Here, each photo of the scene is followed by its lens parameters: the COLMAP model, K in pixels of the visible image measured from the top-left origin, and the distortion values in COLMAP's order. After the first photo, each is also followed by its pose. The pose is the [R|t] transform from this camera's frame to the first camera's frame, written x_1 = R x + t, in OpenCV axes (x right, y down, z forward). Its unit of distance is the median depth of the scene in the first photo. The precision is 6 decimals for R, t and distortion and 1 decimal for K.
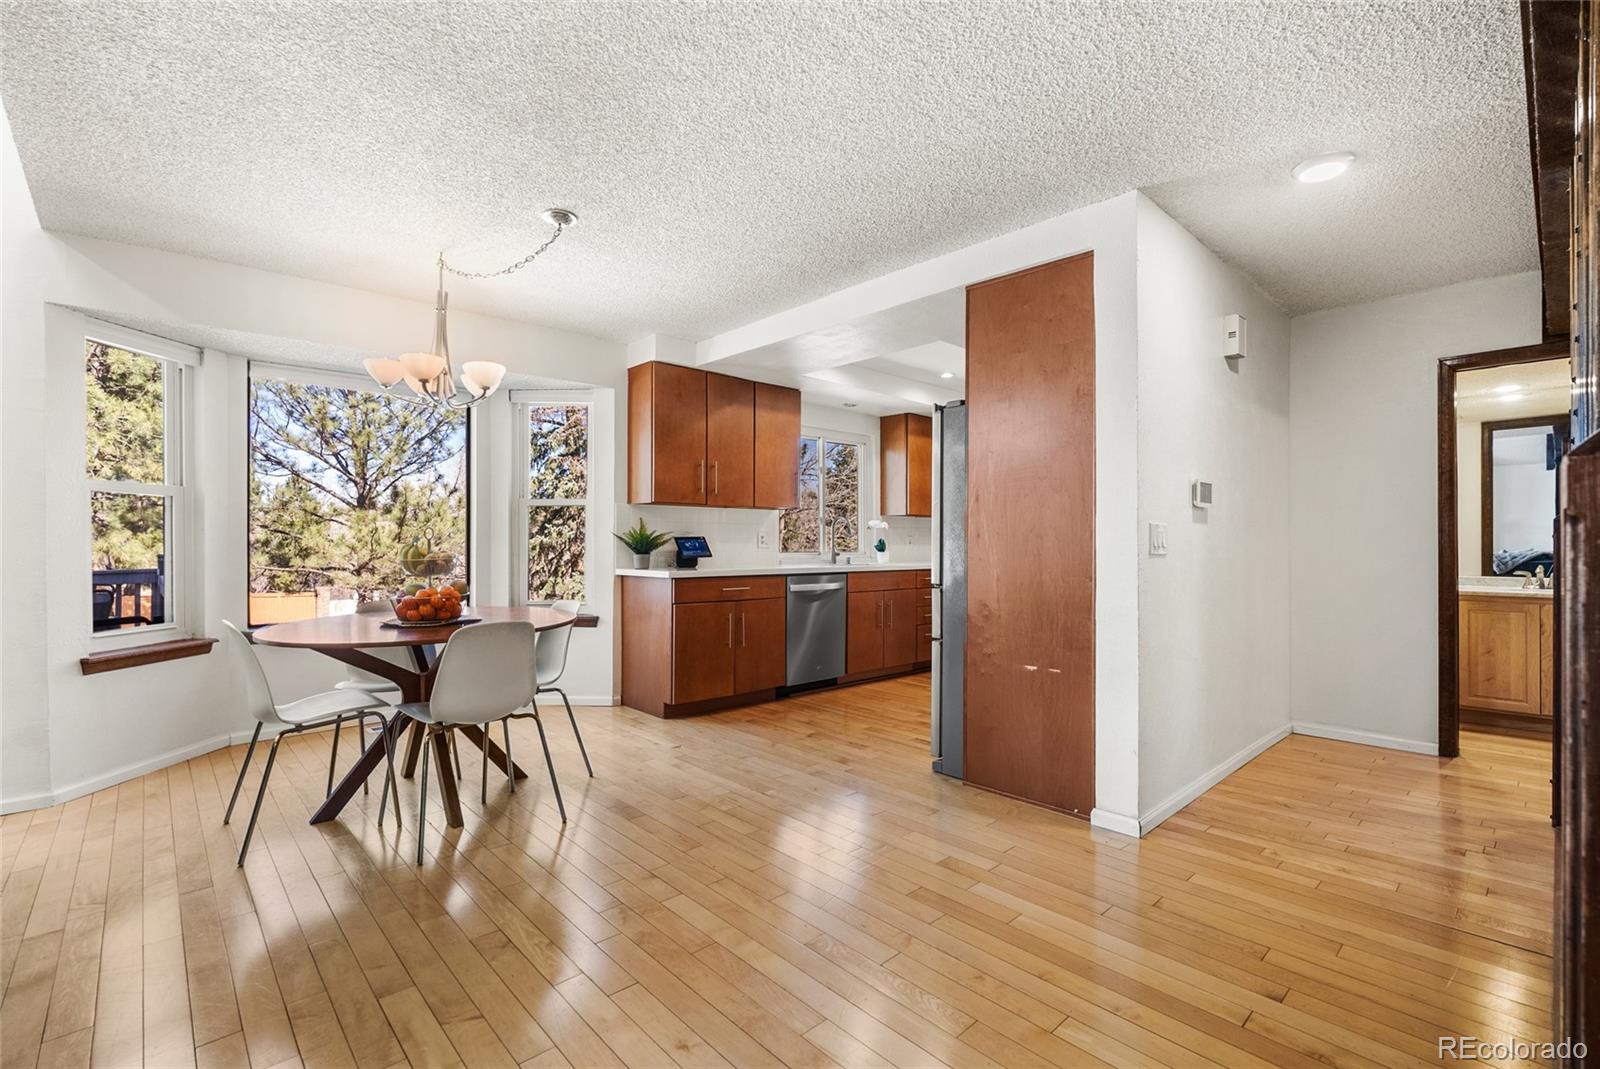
lens RADIAL K [[711.9, 0, 802.7], [0, 711.9, 536.4], [0, 0, 1]] dist [-0.004659, -0.000223]
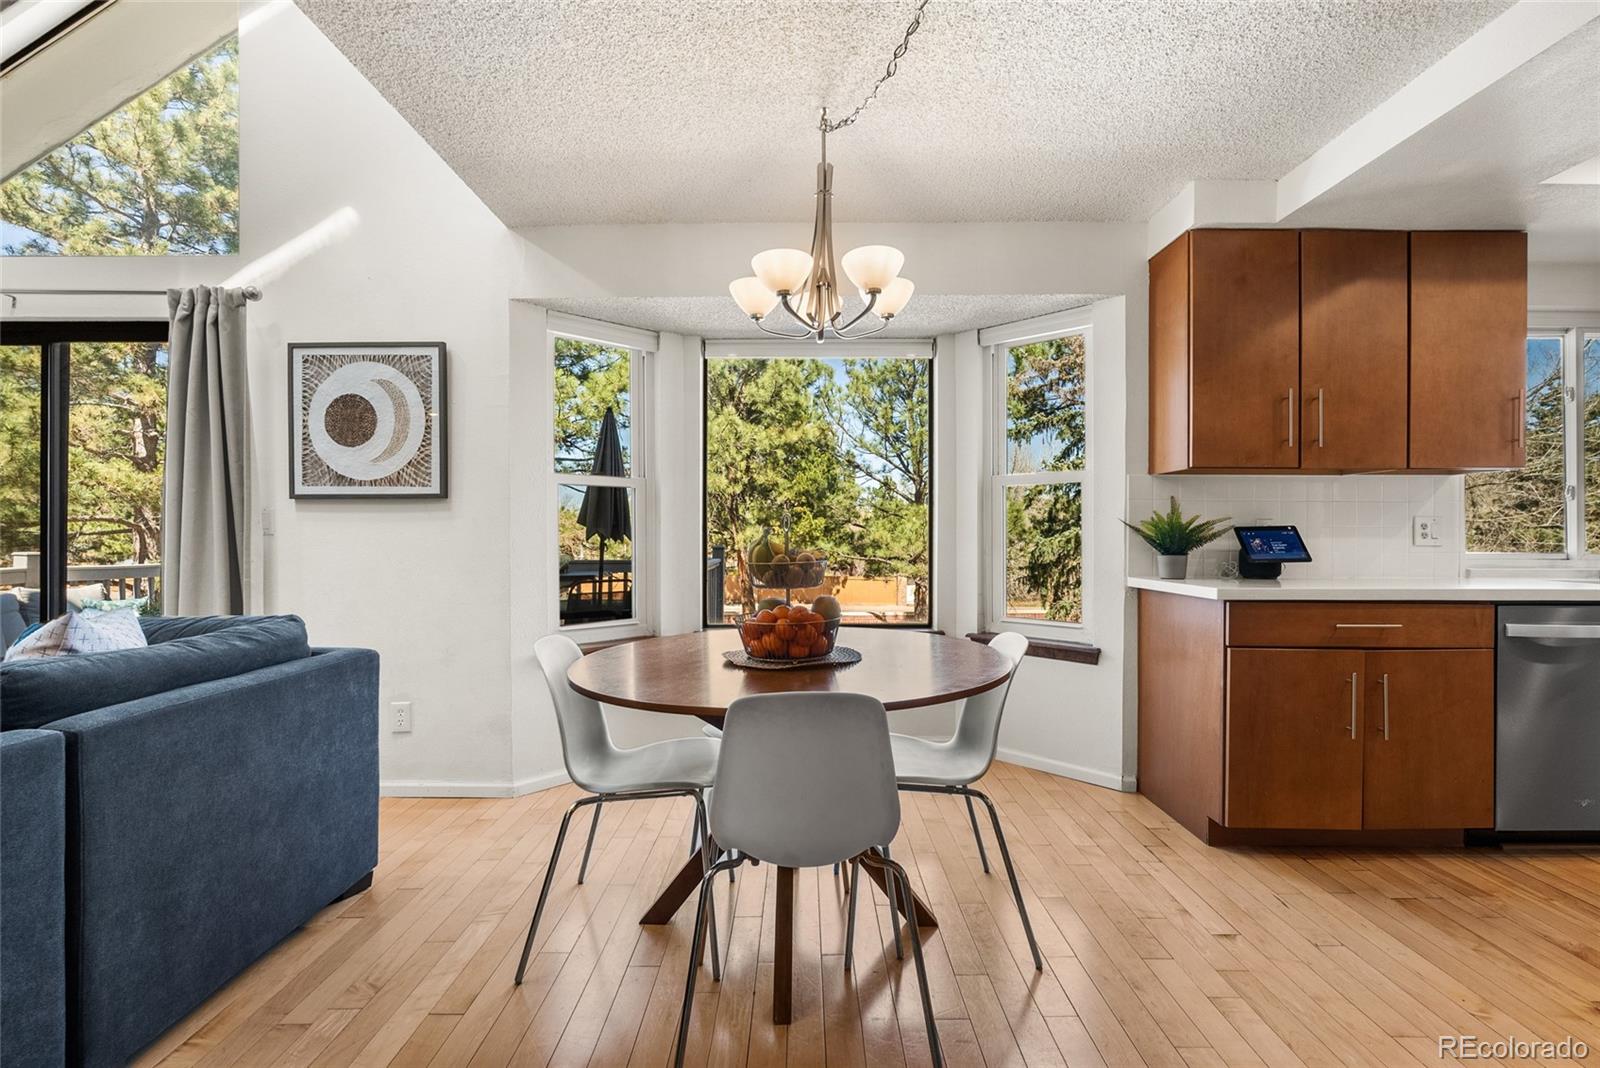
lens RADIAL K [[711.9, 0, 802.7], [0, 711.9, 535.9], [0, 0, 1]] dist [-0.004659, -0.000223]
pose [[0.732638, 0.001228, -0.680618, -0.043249], [0.005728, 0.999952, 0.007970, 0.001824], [0.680595, -0.009737, 0.732595, 0.340460]]
